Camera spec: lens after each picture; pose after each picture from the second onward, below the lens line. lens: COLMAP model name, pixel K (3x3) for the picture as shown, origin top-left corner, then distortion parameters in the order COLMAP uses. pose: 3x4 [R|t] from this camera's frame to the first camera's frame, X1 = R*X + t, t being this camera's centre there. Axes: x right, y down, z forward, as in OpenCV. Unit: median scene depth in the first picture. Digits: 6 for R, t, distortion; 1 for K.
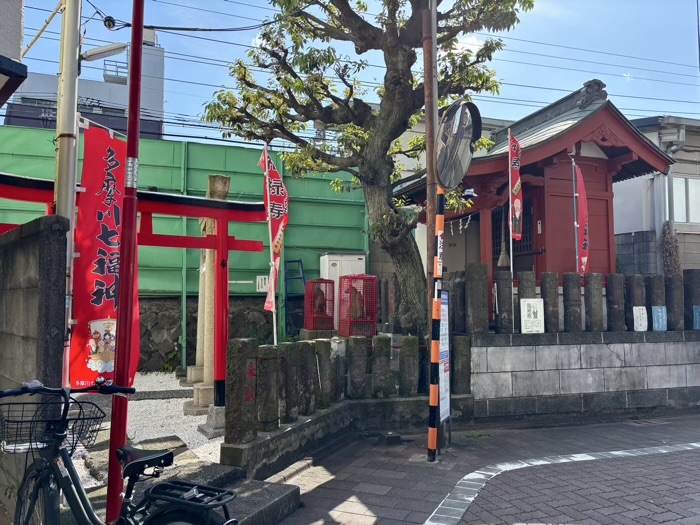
lens RADIAL K [[530.4, 0, 348.4], [0, 530.4, 262.3], [0, 0, 1]] dist [0.040665, -0.033213]
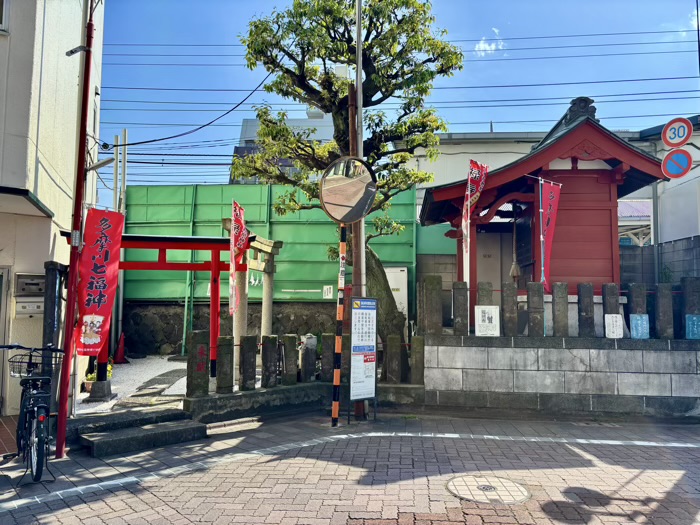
lens RADIAL K [[530.4, 0, 356.0], [0, 530.4, 258.6], [0, 0, 1]] dist [0.040665, -0.033213]
pose [[0.921996, -0.026349, -0.386302, 0.521482], [0.019443, 0.999574, -0.021774, -0.012856], [0.386711, 0.012565, 0.922115, -0.153596]]
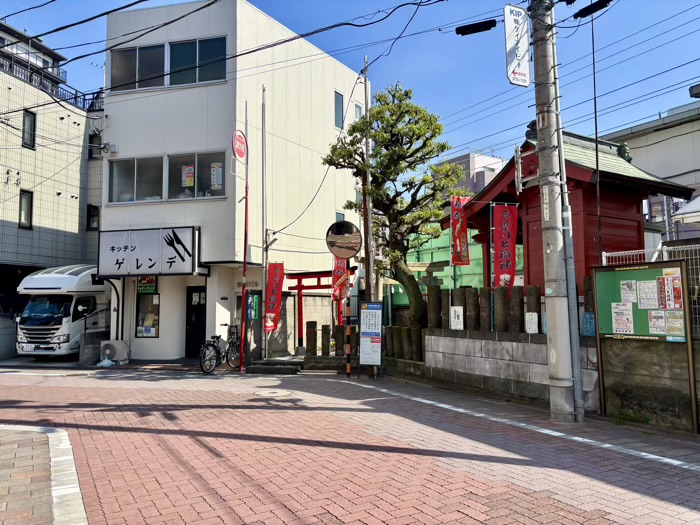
lens RADIAL K [[530.4, 0, 349.7], [0, 530.4, 264.0], [0, 0, 1]] dist [0.040665, -0.033213]
pose [[0.204385, -0.083566, -0.975317, 1.727964], [0.068604, 0.995122, -0.070886, 0.034330], [0.976484, -0.052422, 0.209121, 0.395349]]
